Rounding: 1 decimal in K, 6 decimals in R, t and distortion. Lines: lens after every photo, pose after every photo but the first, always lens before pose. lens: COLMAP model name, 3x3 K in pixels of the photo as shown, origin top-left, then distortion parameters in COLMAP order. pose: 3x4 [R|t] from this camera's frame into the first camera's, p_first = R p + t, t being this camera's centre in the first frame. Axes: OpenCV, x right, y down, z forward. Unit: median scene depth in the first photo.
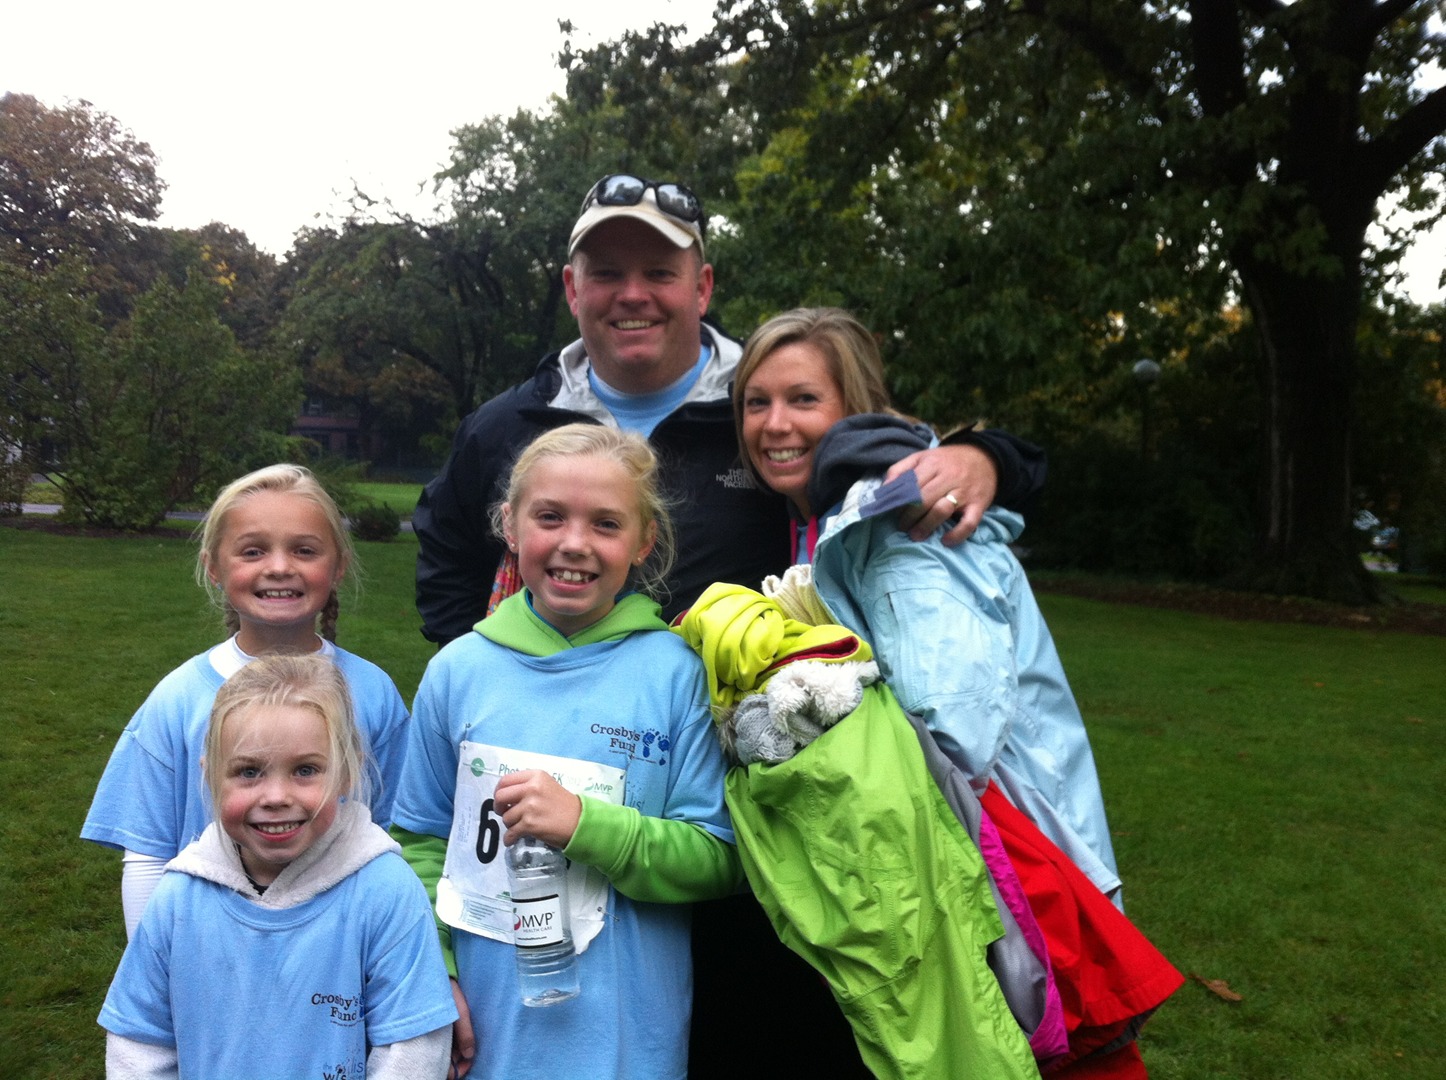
lens RADIAL K [[1422.5, 0, 723.0], [0, 1422.5, 540.0], [0, 0, 1]] dist [0.018713, -0.007345]
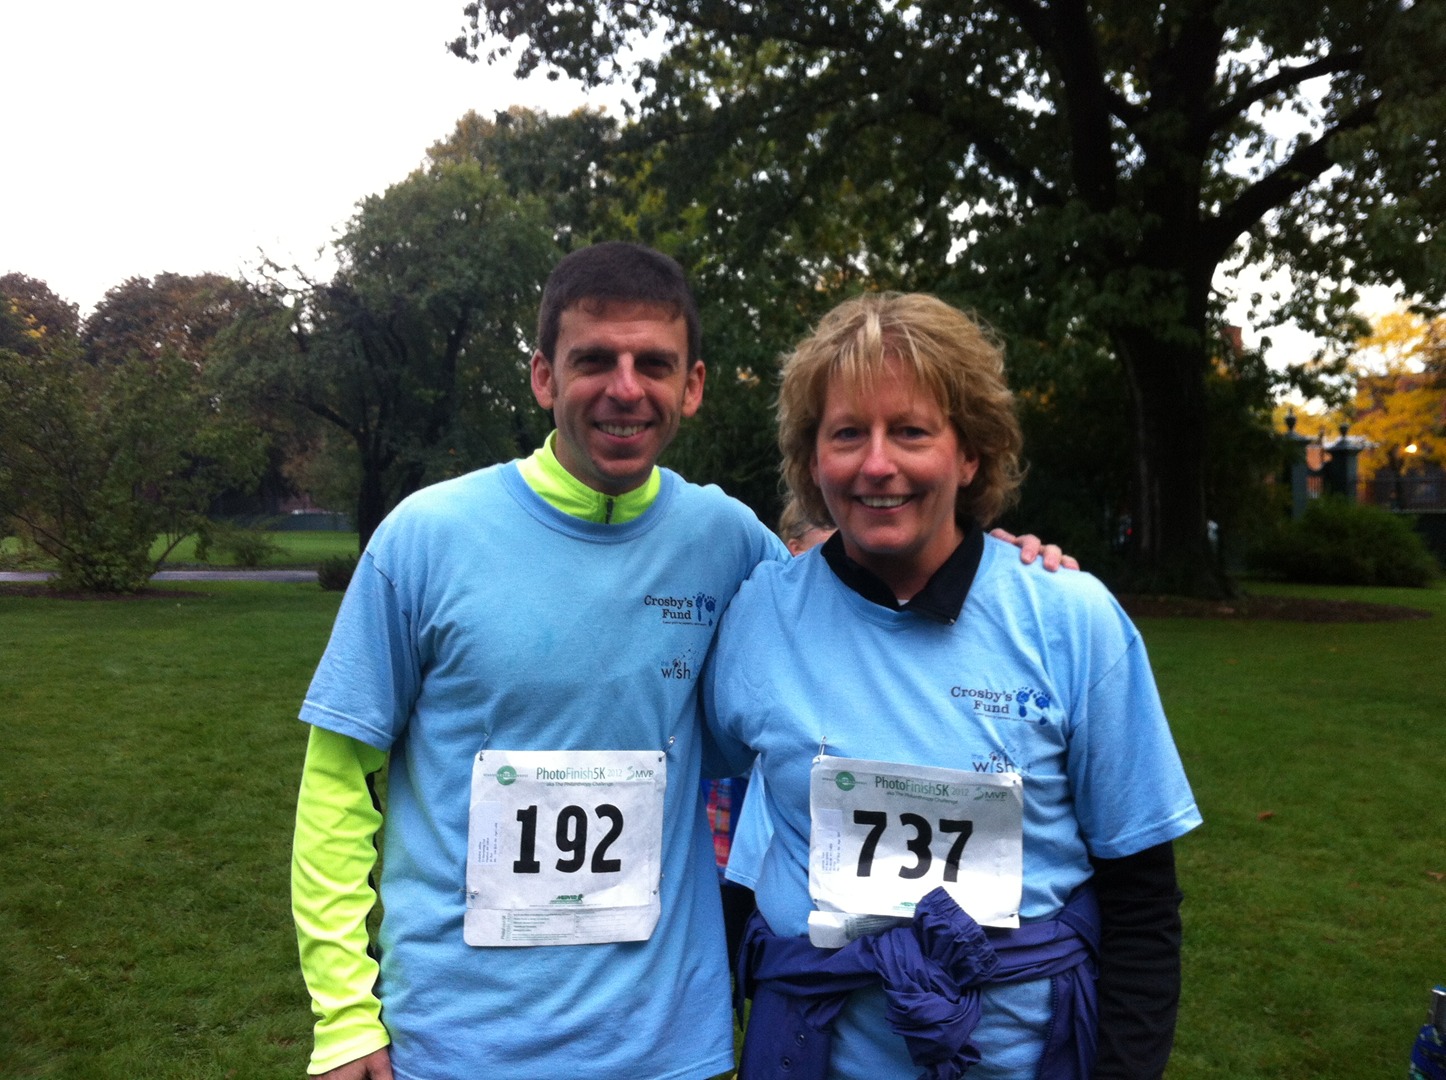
lens RADIAL K [[1422.5, 0, 723.0], [0, 1422.5, 540.0], [0, 0, 1]] dist [0.018713, -0.007345]
pose [[0.987938, -0.047864, 0.147267, -0.126893], [0.050654, 0.998600, -0.015252, -0.007136], [-0.146330, 0.022528, 0.988979, -0.122207]]
